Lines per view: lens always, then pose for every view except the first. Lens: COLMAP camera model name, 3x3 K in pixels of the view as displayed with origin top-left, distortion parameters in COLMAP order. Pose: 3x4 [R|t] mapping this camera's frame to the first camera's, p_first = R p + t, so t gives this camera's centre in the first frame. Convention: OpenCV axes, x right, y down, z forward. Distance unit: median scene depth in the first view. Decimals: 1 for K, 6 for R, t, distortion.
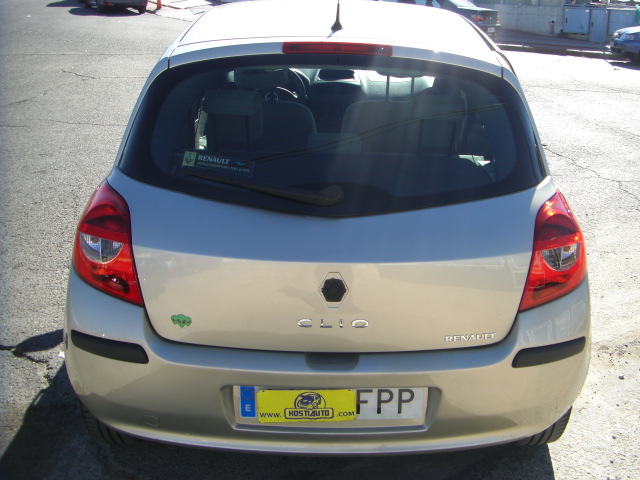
lens RADIAL K [[706.7, 0, 321.1], [0, 706.7, 238.5], [0, 0, 1]] dist [-0.131972, 0.000000]
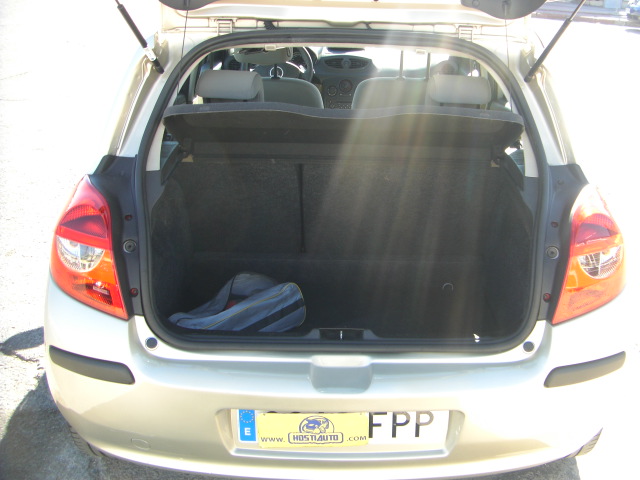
lens RADIAL K [[705.6, 0, 325.0], [0, 705.6, 235.5], [0, 0, 1]] dist [-0.133354, 0.000000]
pose [[0.999957, -0.003290, -0.008637, 0.003063], [0.003652, 0.999099, 0.042286, -0.045923], [0.008490, -0.042316, 0.999068, 0.120678]]
